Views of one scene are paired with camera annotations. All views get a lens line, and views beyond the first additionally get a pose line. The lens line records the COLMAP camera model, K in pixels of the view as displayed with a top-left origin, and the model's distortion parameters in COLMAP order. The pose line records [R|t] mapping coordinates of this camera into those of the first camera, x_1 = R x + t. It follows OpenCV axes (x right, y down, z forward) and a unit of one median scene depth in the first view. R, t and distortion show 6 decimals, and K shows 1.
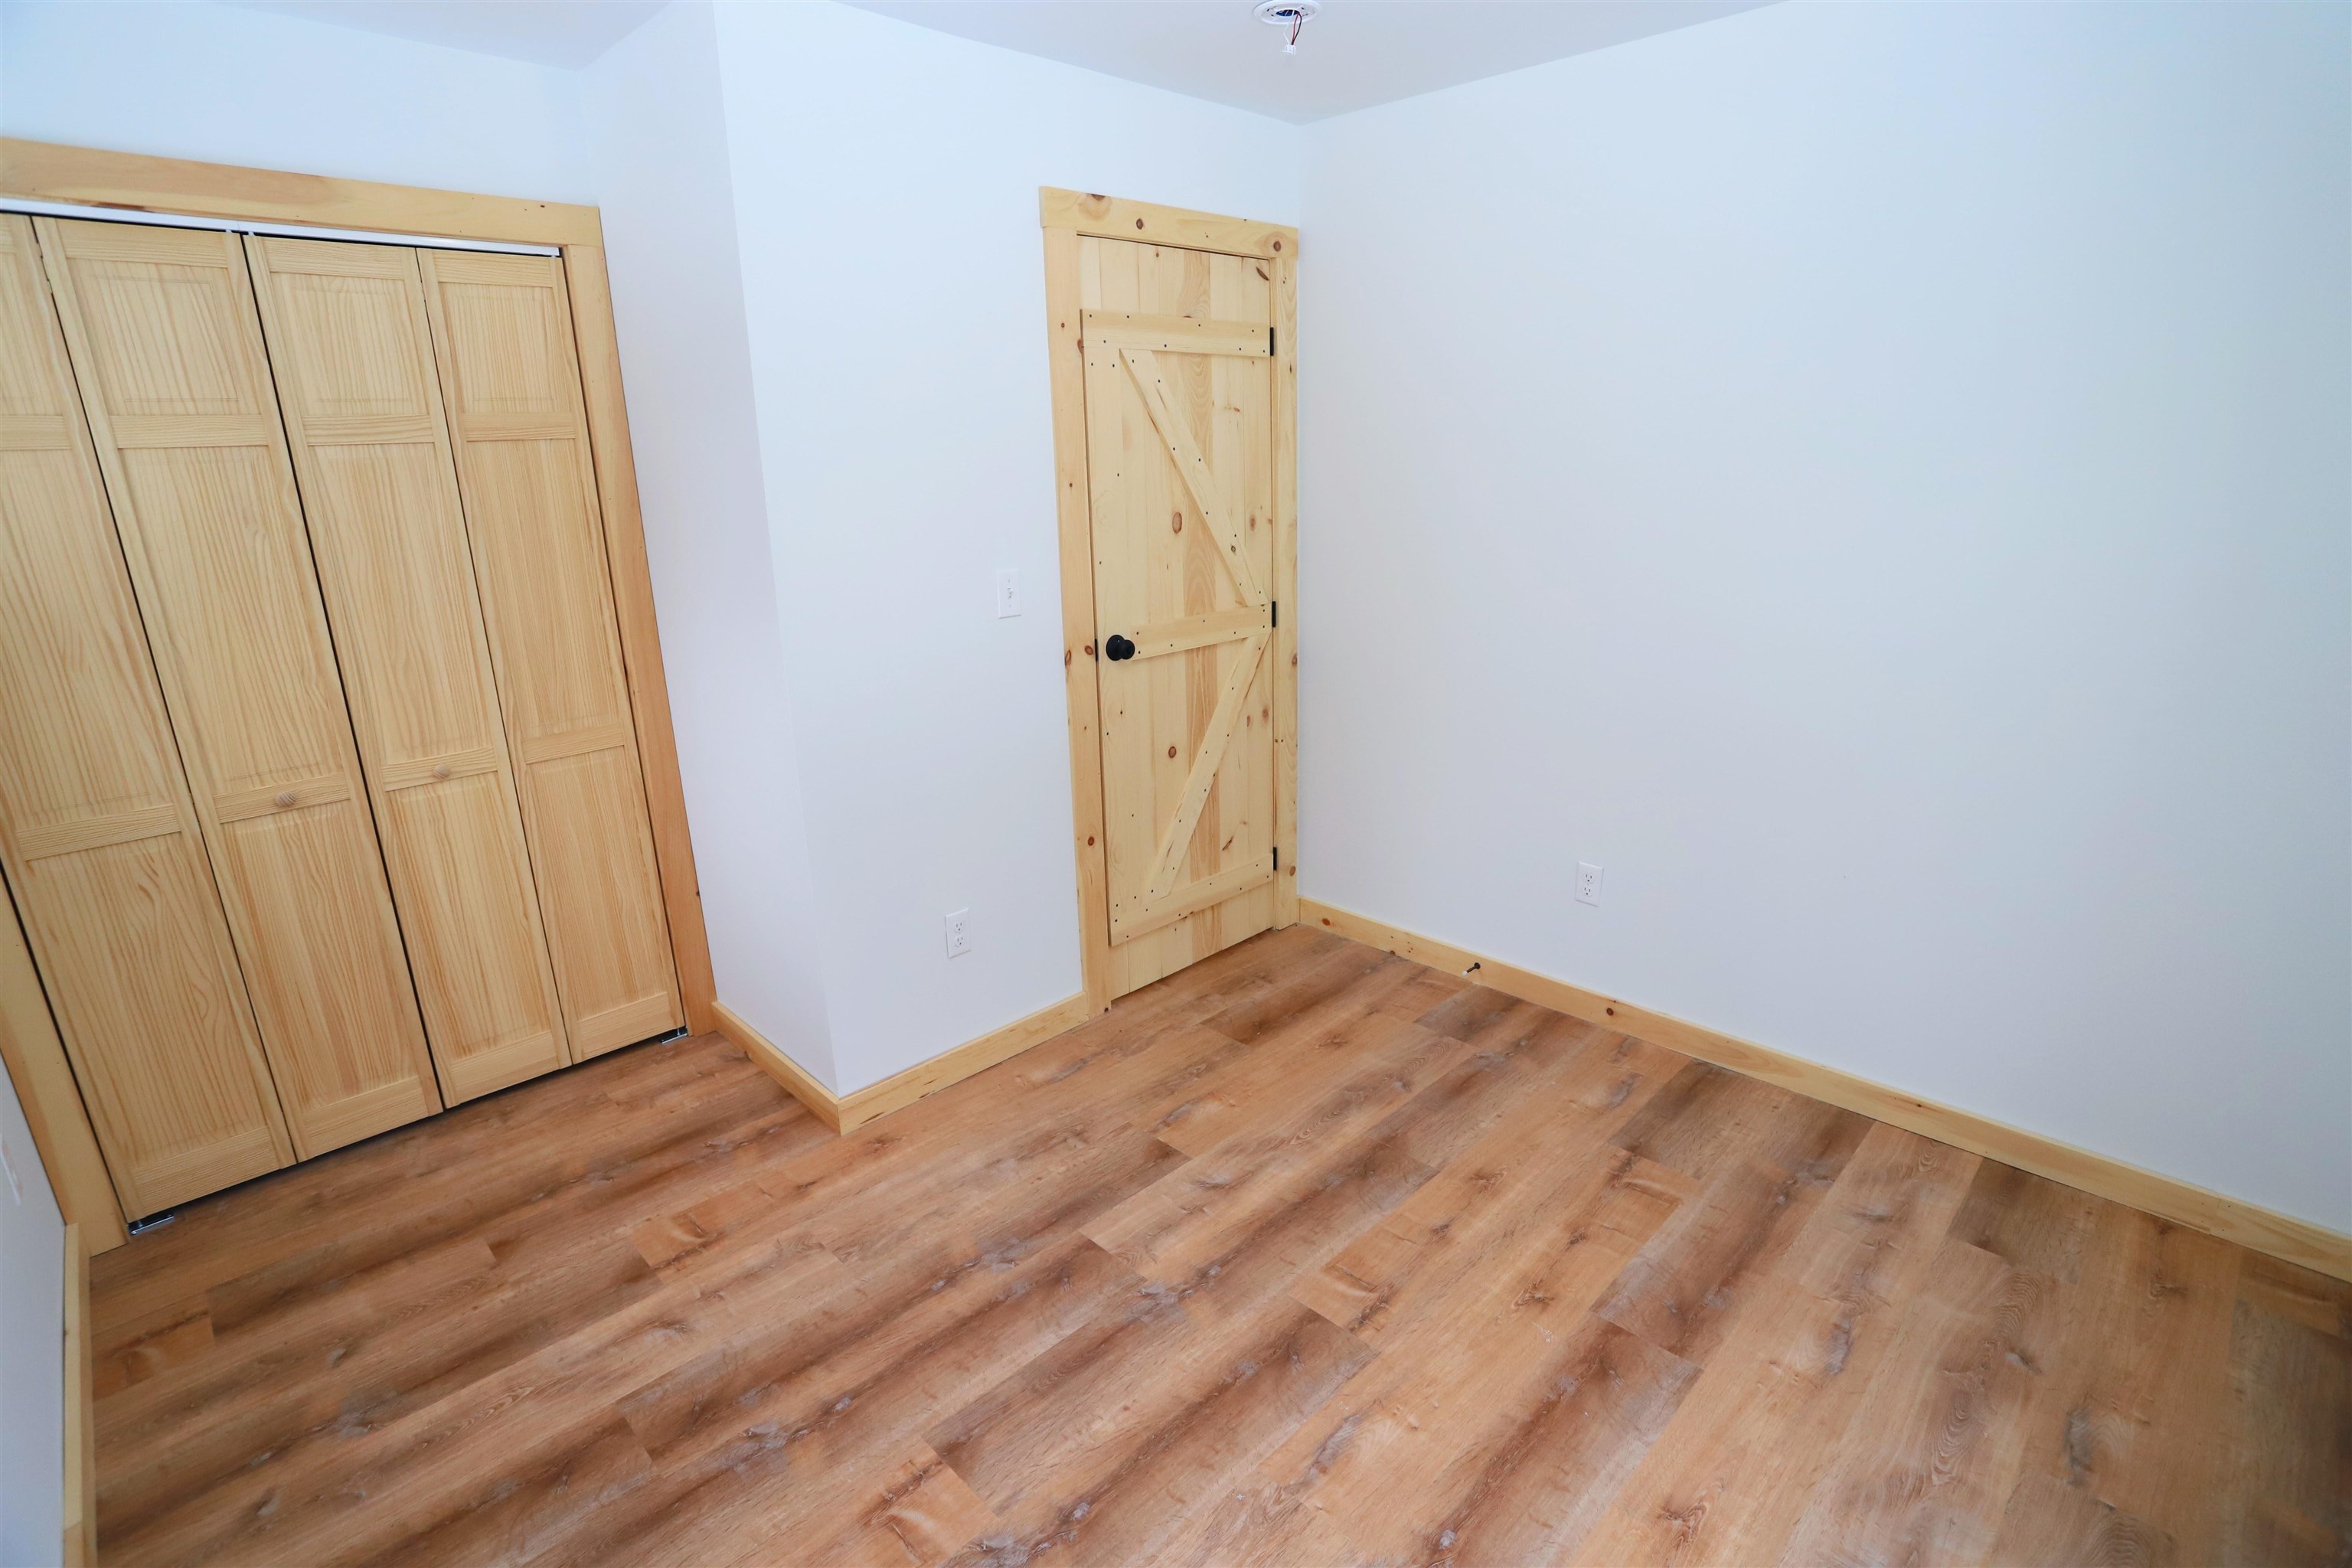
lens RADIAL K [[1136.7, 0, 1181.2], [0, 1136.7, 784.6], [0, 0, 1]] dist [-0.082064, 0.038318]
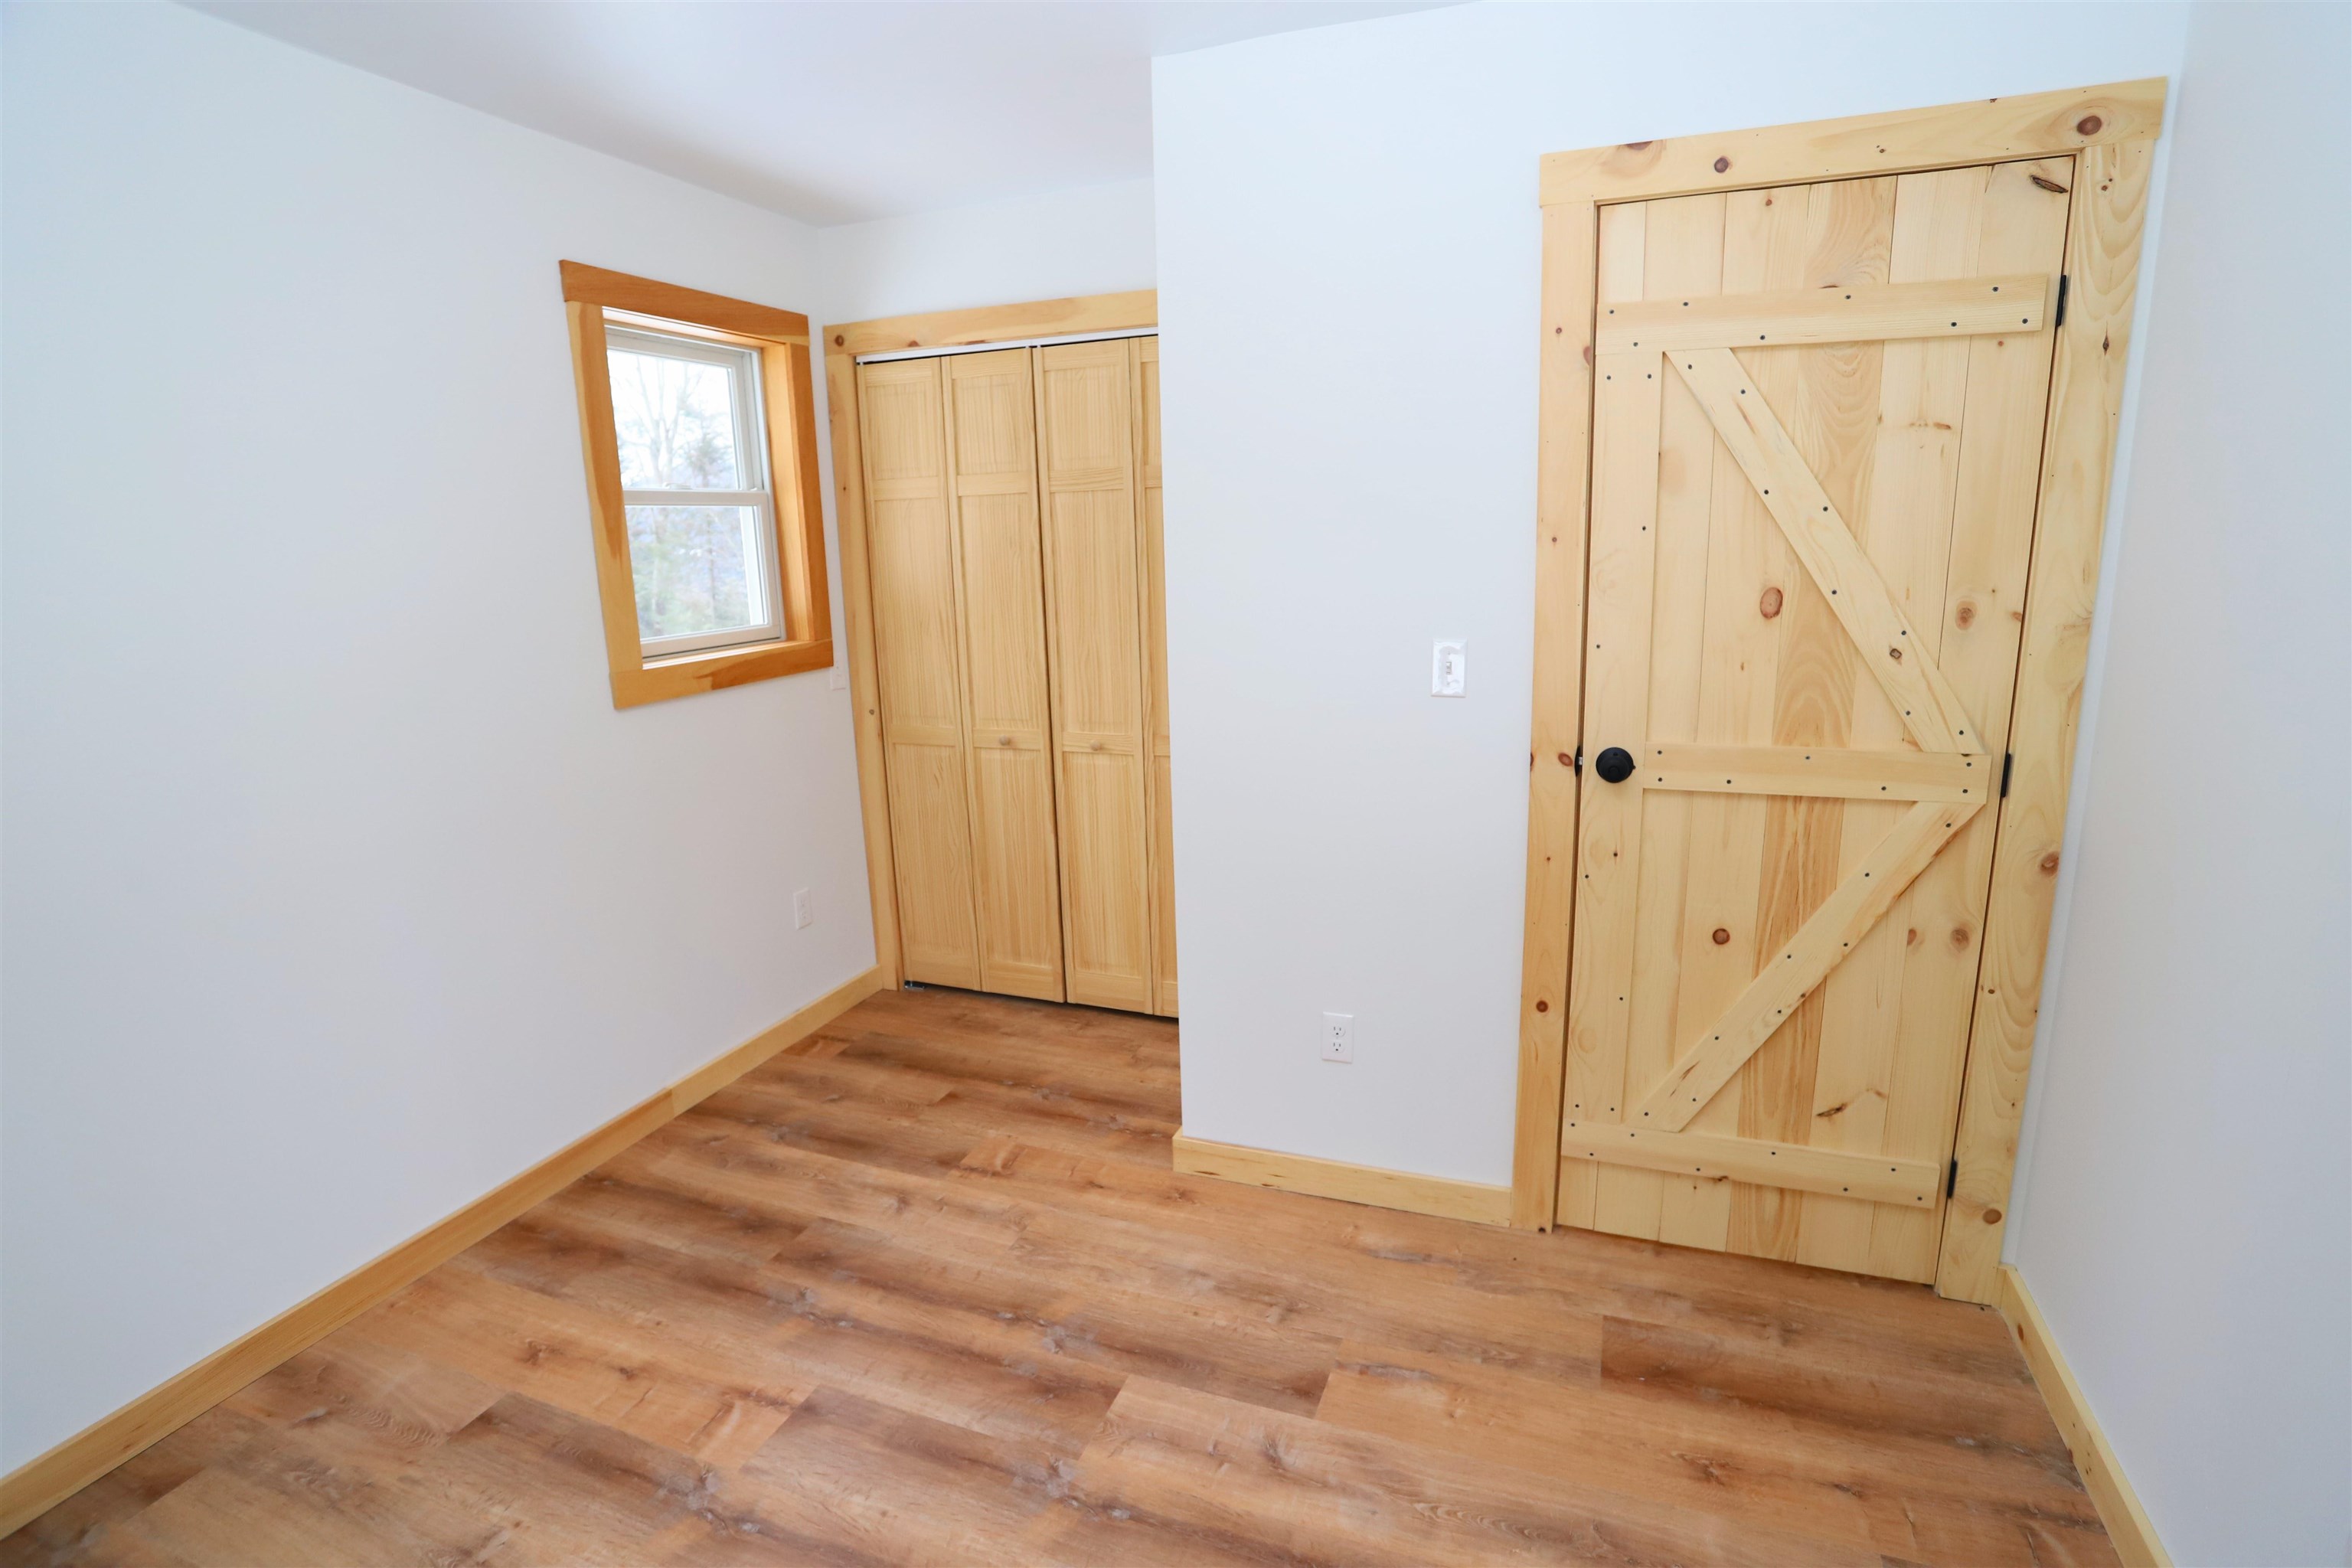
lens RADIAL K [[1136.7, 0, 1181.2], [0, 1136.7, 784.6], [0, 0, 1]] dist [-0.082064, 0.038318]
pose [[0.415217, 0.209670, -0.885230, 0.505660], [-0.246303, 0.962644, 0.112478, -0.131312], [0.875745, 0.171332, 0.451349, 0.473464]]
